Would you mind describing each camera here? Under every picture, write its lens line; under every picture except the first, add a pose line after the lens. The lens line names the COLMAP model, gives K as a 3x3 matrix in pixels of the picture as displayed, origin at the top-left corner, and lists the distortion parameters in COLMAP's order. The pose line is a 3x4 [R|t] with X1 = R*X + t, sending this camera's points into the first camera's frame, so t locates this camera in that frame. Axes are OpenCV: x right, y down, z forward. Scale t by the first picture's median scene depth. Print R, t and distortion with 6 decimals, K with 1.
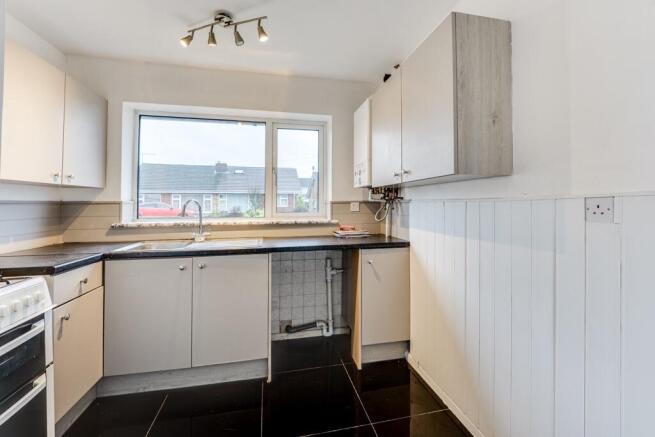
lens RADIAL K [[285.3, 0, 329.2], [0, 285.3, 198.7], [0, 0, 1]] dist [-0.000357, 0.000222]
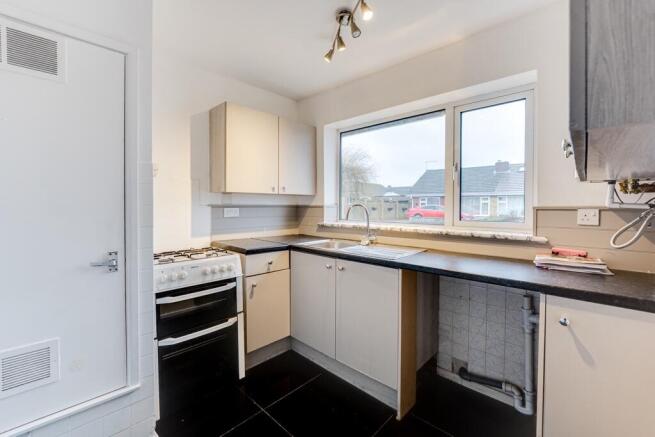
lens RADIAL K [[280.0, 0, 327.9], [0, 280.0, 209.4], [0, 0, 1]] dist [-0.001718, -0.000176]
pose [[0.563978, 0.017695, -0.825600, 0.303123], [0.006870, 0.999635, 0.026119, -0.005138], [0.825761, -0.020402, 0.563650, 0.320279]]
